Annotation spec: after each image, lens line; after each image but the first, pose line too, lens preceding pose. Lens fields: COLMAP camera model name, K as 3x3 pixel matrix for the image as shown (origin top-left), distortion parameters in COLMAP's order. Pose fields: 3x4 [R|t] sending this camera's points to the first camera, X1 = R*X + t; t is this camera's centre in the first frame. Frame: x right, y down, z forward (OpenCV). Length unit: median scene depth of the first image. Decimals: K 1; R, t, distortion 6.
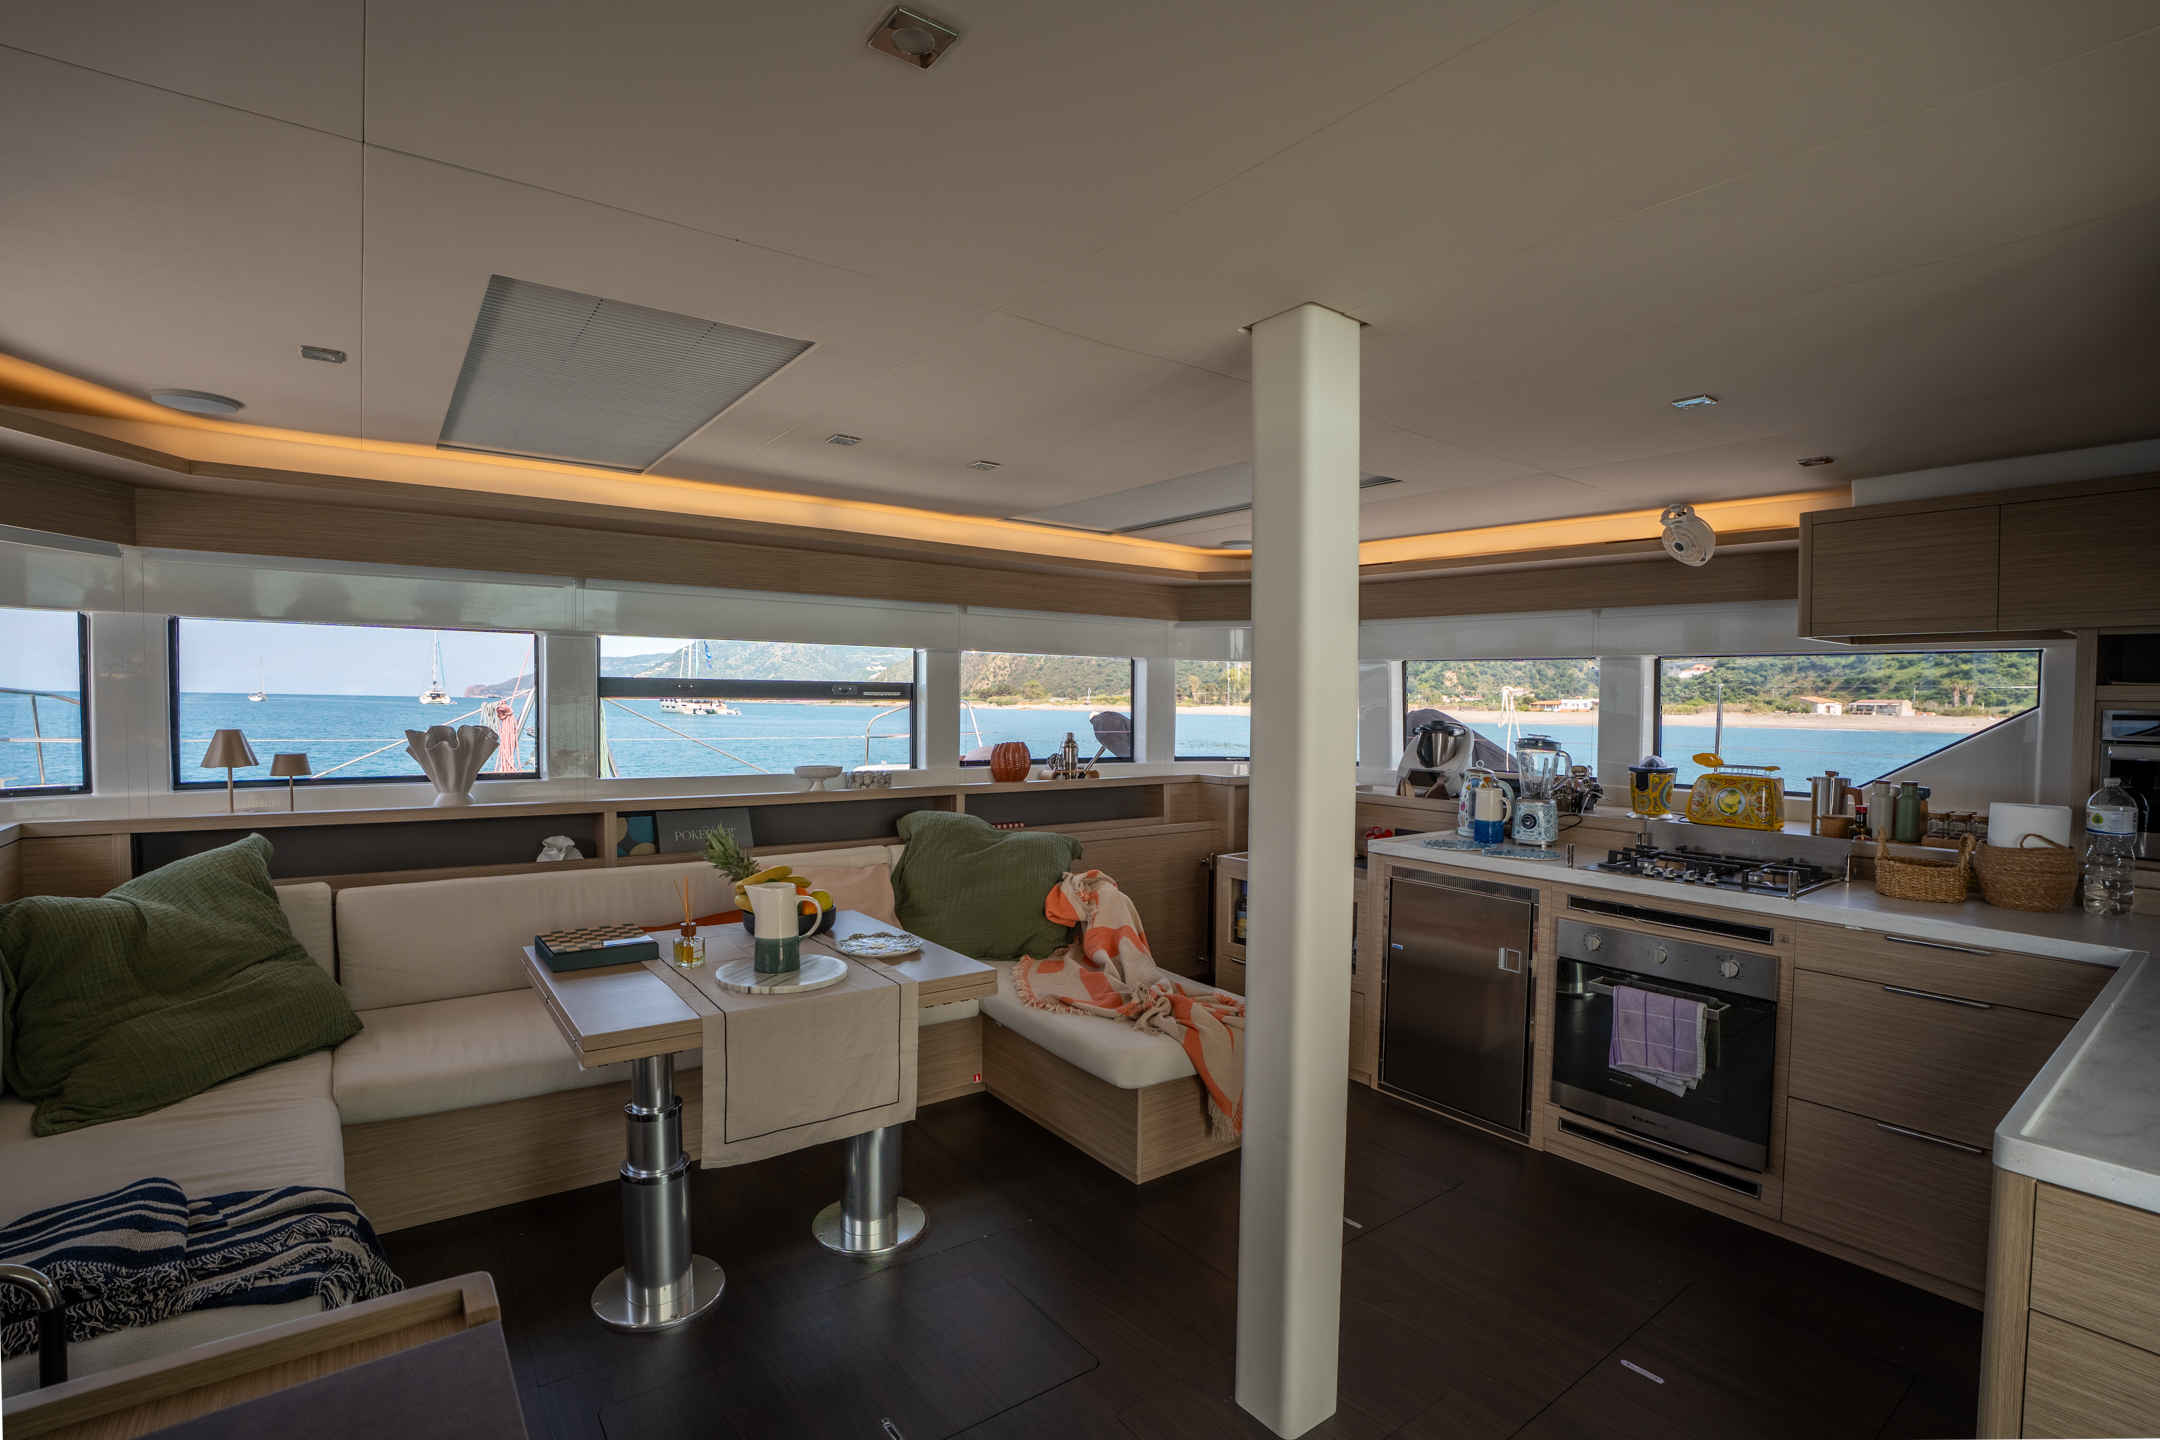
lens RADIAL K [[1001.9, 0, 1080.0], [0, 1001.9, 720.0], [0, 0, 1]] dist [-0.058564, 0.014499]
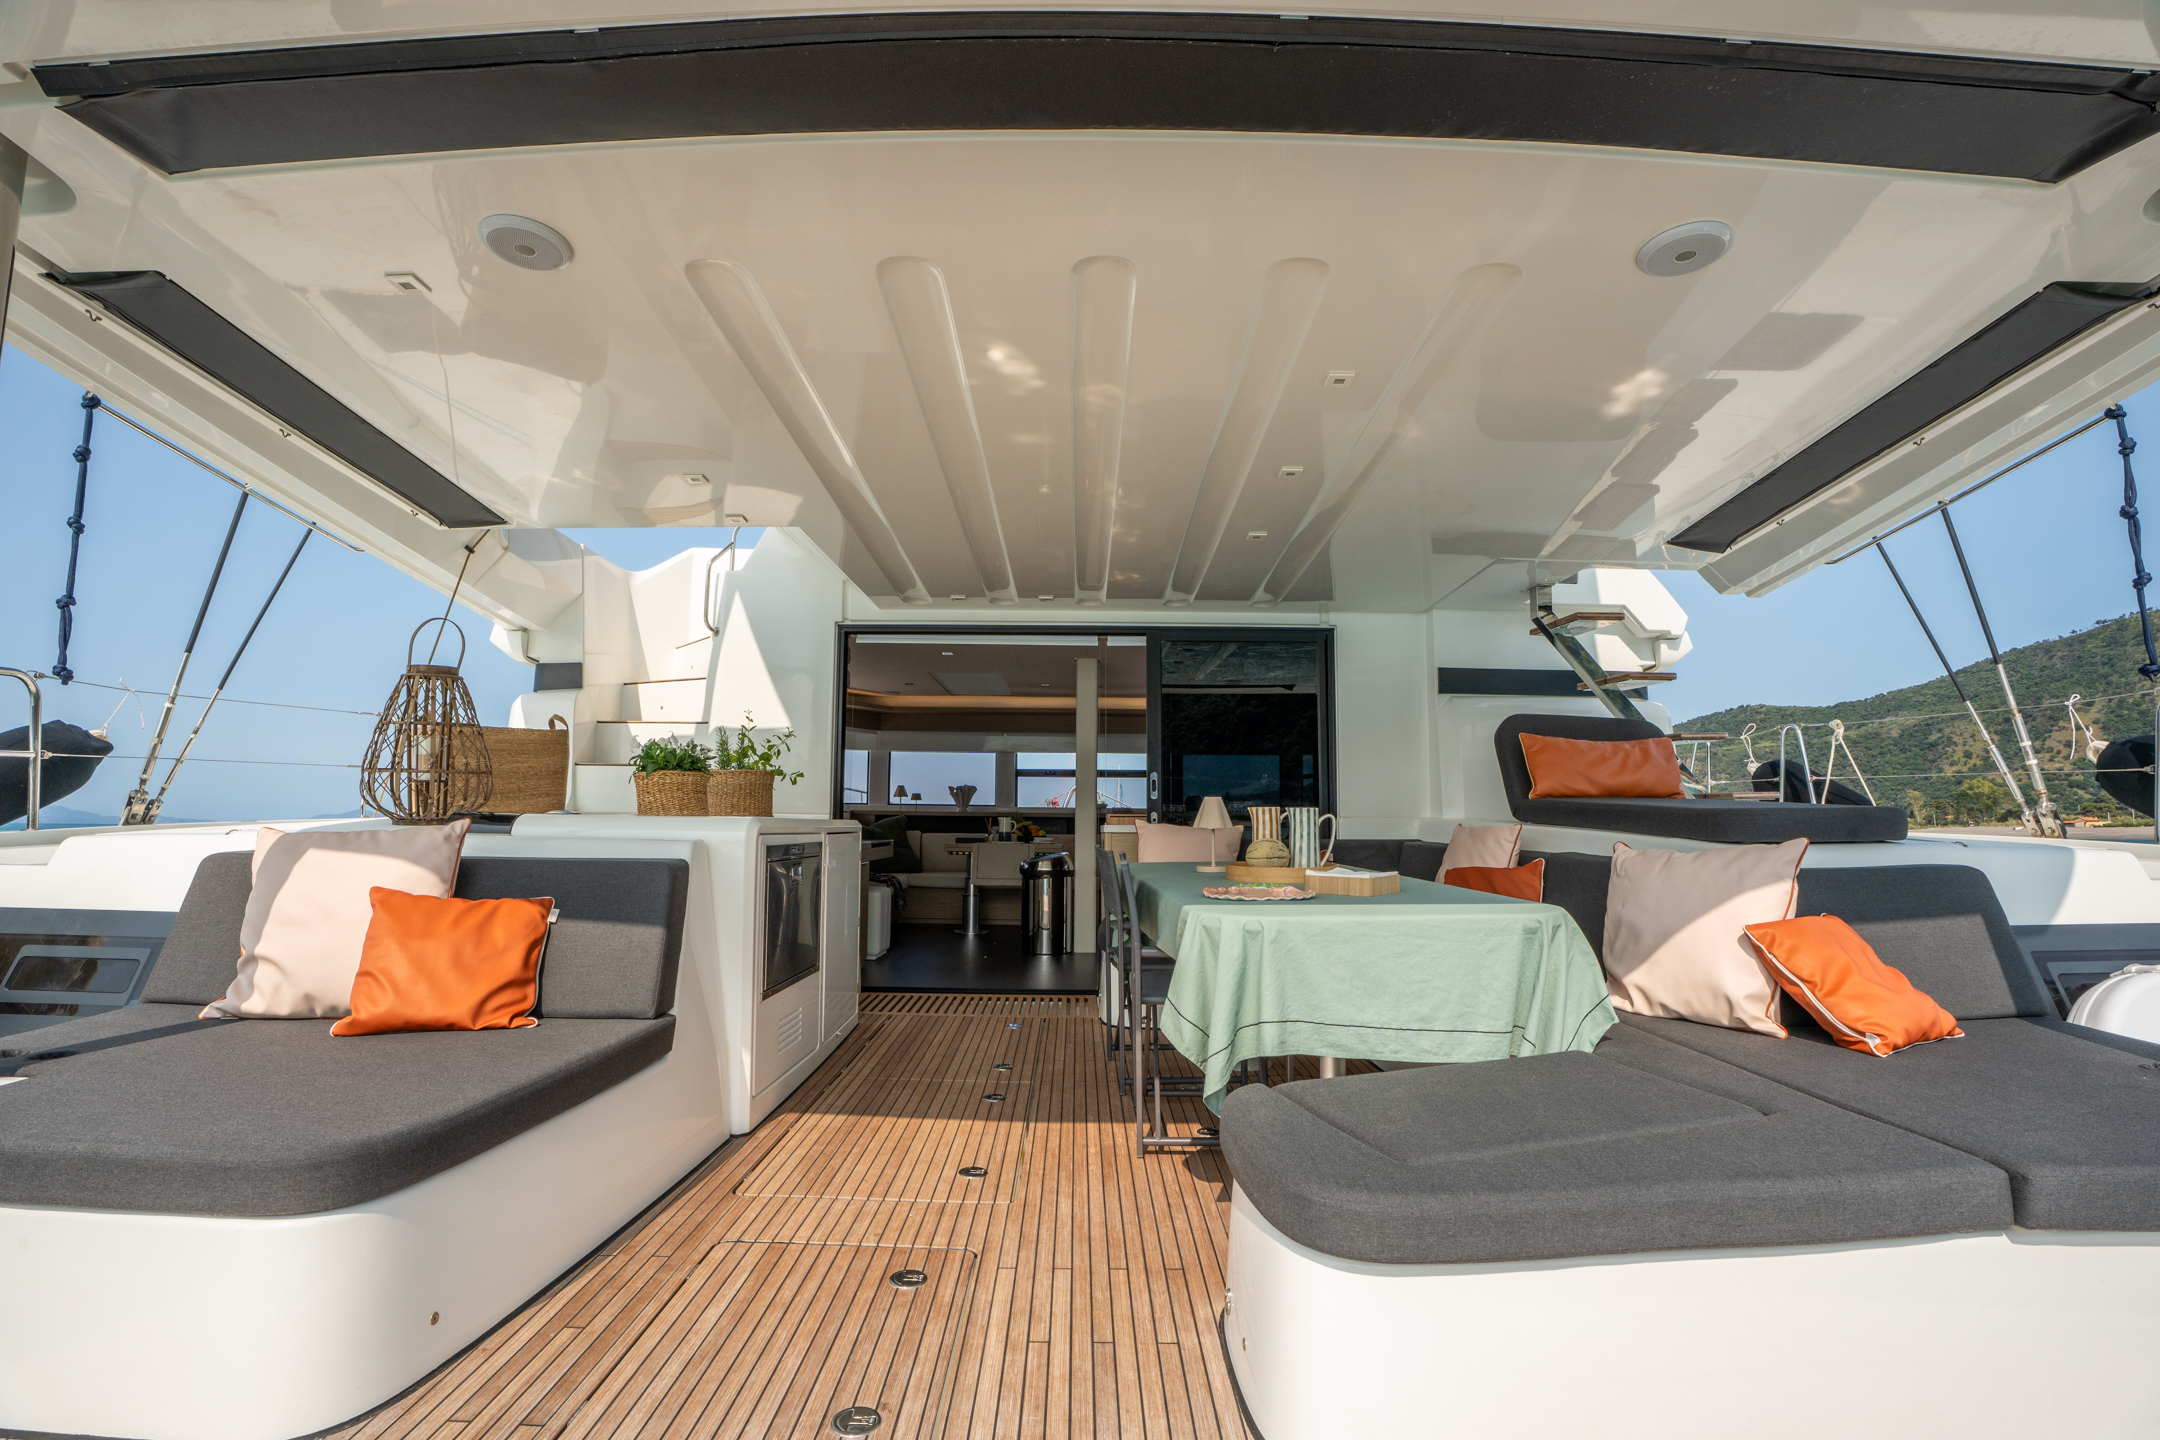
lens RADIAL K [[1001.9, 0, 1080.0], [0, 1001.9, 720.0], [0, 0, 1]] dist [-0.058564, 0.014499]
pose [[0.809819, -0.057637, -0.583842, 1.349074], [-0.015501, 0.992713, -0.119502, 0.158802], [0.586475, 0.105825, 0.803024, -1.164160]]
